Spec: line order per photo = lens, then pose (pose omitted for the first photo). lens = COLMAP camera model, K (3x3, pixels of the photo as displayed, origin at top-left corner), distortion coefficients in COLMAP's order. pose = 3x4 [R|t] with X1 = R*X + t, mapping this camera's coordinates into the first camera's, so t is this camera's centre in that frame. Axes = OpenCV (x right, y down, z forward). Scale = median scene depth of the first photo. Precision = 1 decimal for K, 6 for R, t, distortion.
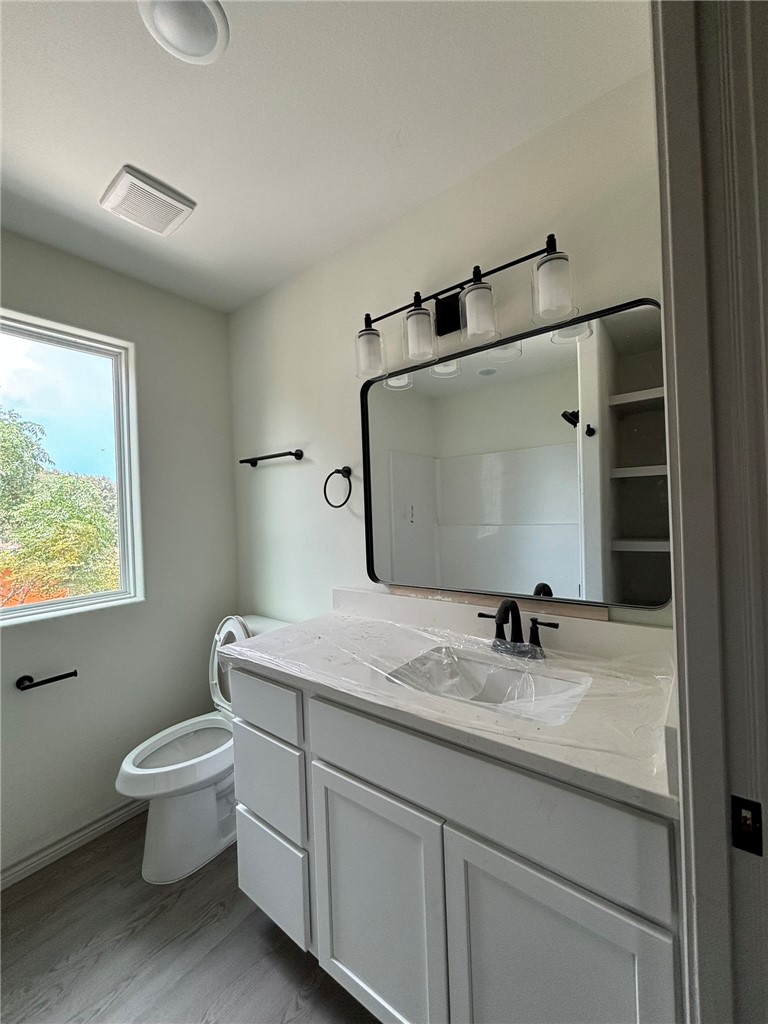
lens RADIAL K [[412.0, 0, 383.3], [0, 412.0, 511.1], [0, 0, 1]] dist [0.006627, 0.000435]
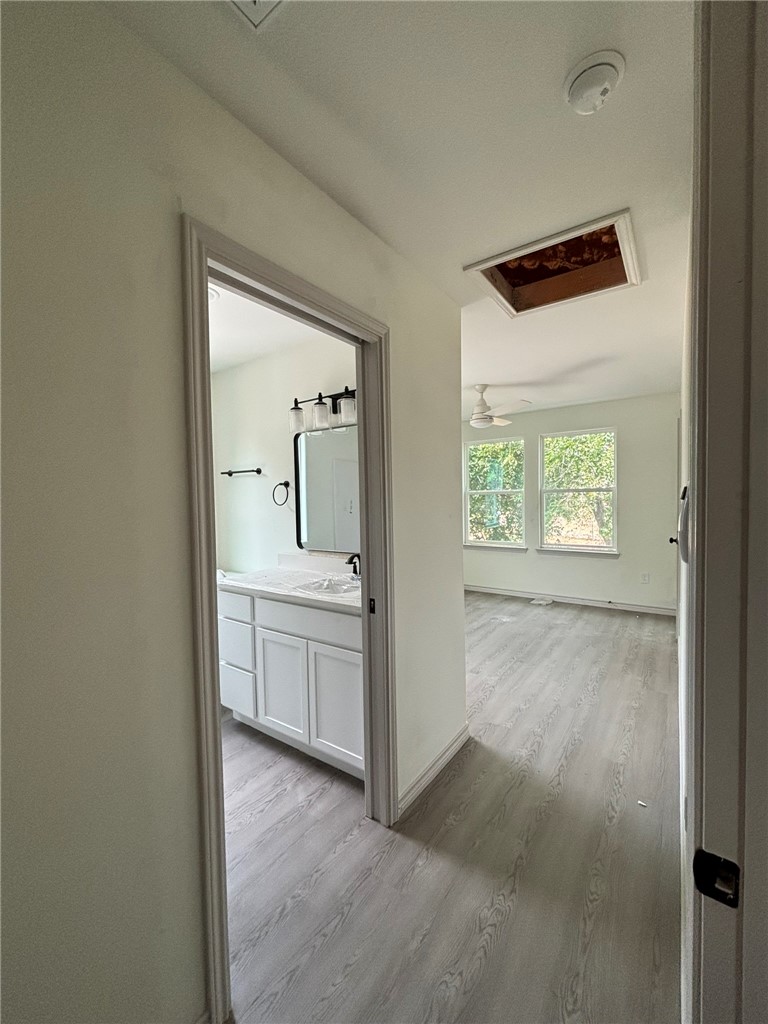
lens RADIAL K [[412.0, 0, 385.3], [0, 412.0, 515.2], [0, 0, 1]] dist [0.006627, 0.000435]
pose [[0.998220, 0.021466, 0.055646, 0.260429], [-0.023714, 0.998916, 0.040058, -0.052373], [-0.054726, -0.041307, 0.997647, -0.826267]]
